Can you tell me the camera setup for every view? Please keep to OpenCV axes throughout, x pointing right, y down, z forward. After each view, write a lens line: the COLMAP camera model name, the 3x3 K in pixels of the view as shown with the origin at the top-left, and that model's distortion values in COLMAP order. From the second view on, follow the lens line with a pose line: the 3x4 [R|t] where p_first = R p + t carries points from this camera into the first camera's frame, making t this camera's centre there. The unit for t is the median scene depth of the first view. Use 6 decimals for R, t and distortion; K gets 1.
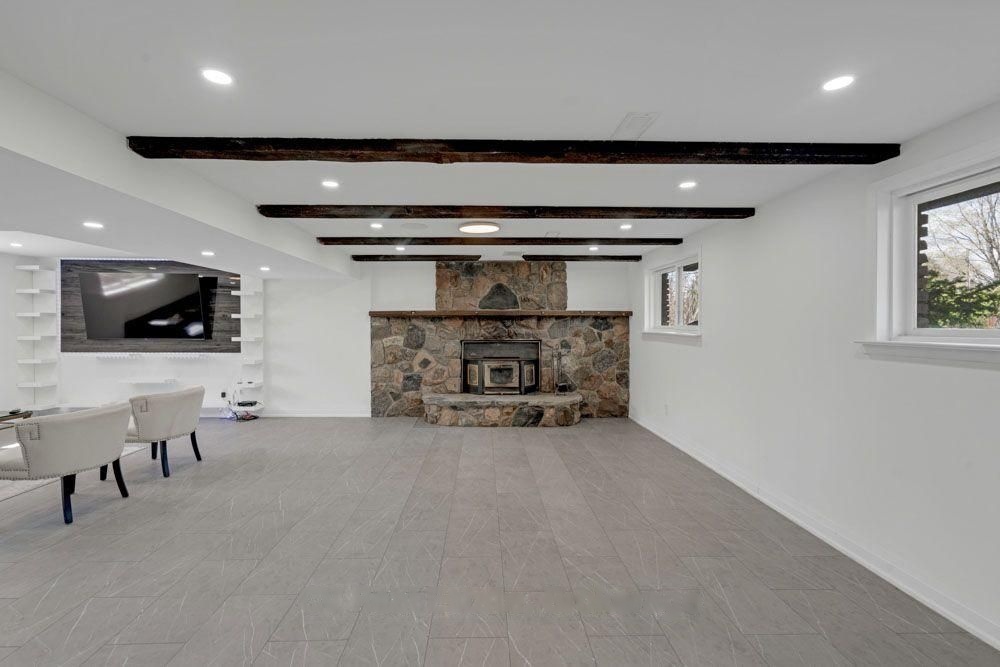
lens RADIAL K [[464.9, 0, 495.8], [0, 464.9, 318.3], [0, 0, 1]] dist [0.001972, 0.000750]
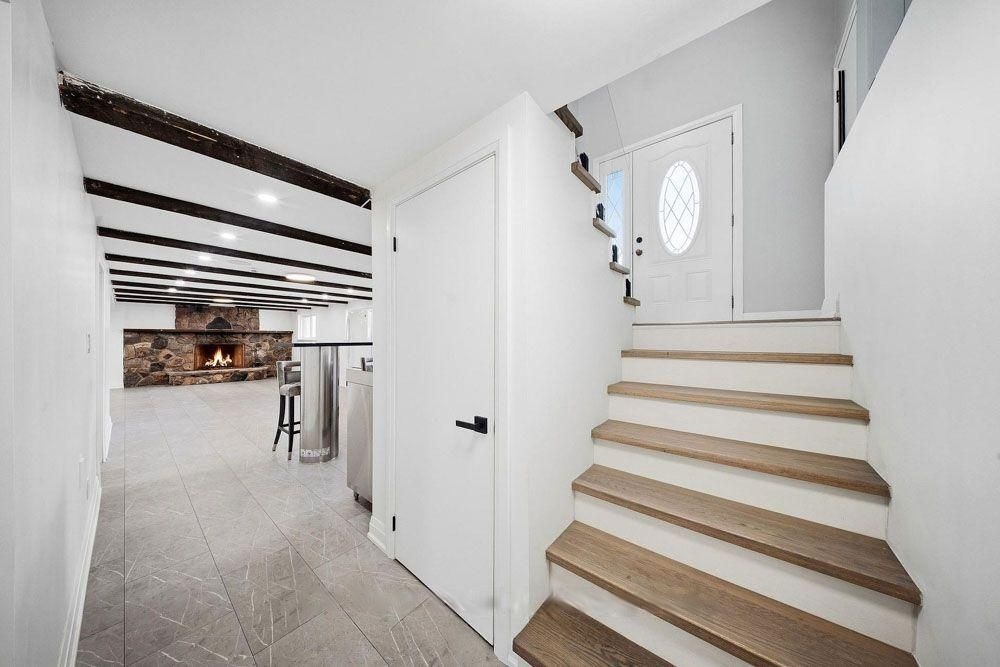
lens RADIAL K [[305.7, 0, 500.0], [0, 305.7, 333.5], [0, 0, 1]] dist [0.000414, 0.000018]
pose [[0.639397, 0.013111, 0.768765, -0.247827], [-0.008456, 0.999914, -0.010021, 0.002512], [-0.768830, -0.000093, 0.639453, -0.872783]]
